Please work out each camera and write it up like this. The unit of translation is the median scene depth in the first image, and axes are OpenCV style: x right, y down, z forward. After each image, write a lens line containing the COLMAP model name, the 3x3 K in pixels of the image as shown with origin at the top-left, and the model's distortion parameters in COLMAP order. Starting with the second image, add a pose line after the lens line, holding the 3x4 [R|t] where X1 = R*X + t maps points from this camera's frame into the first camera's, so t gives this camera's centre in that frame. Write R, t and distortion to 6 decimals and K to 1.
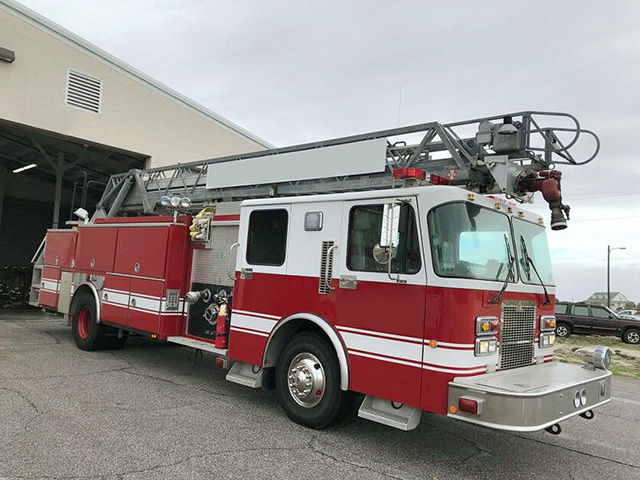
lens RADIAL K [[524.5, 0, 321.1], [0, 524.5, 235.9], [0, 0, 1]] dist [0.012753, -0.019929]
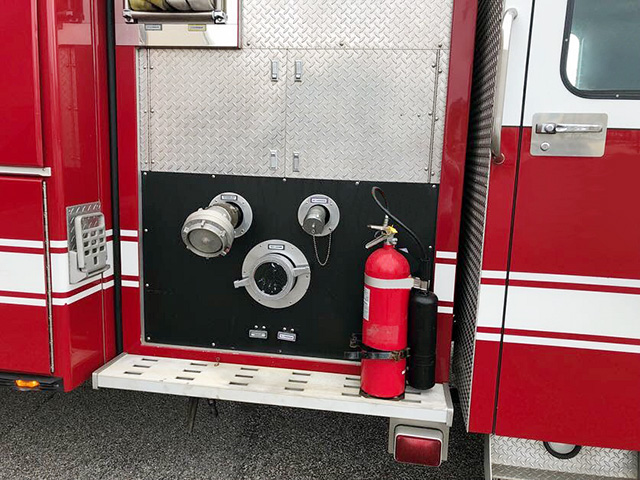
lens RADIAL K [[524.5, 0, 322.1], [0, 524.5, 238.8], [0, 0, 1]] dist [0.012753, -0.019929]
pose [[0.827157, -0.140125, 0.544221, -0.332843], [-0.017743, 0.961420, 0.274513, 0.044736], [-0.561691, -0.236721, 0.792759, 0.727007]]
